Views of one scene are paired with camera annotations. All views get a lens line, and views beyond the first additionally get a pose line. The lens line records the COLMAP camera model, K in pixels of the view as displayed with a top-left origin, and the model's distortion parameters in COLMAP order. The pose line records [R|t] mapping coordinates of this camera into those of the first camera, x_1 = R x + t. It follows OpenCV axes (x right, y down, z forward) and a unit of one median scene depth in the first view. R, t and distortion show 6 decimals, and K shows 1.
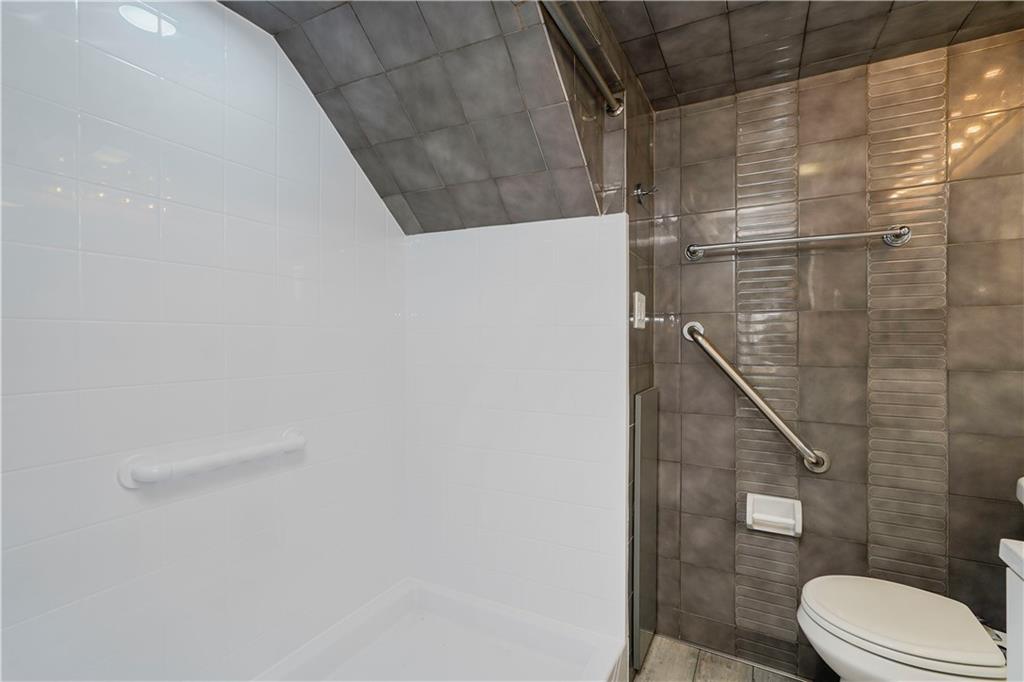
lens RADIAL K [[459.2, 0, 512.0], [0, 459.2, 341.0], [0, 0, 1]] dist [-0.018395, 0.009716]
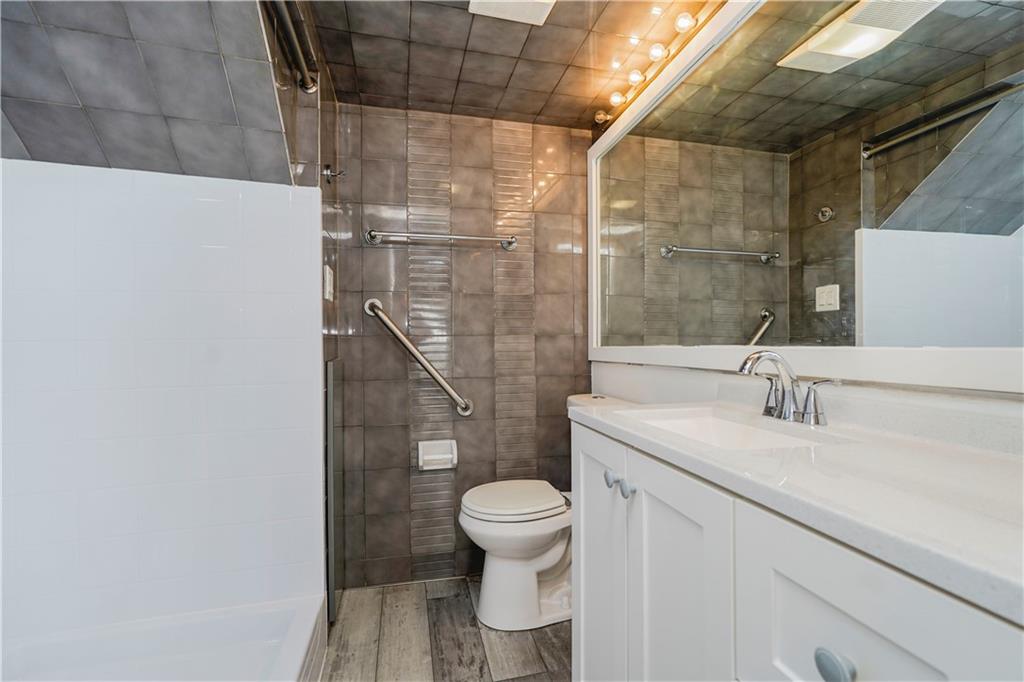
lens RADIAL K [[452.0, 0, 514.0], [0, 452.0, 343.7], [0, 0, 1]] dist [-0.015939, 0.009198]
pose [[0.735641, -0.019666, 0.677086, -0.122934], [0.017509, 0.999797, 0.010015, 0.072924], [-0.677145, 0.004487, 0.735836, -0.070009]]
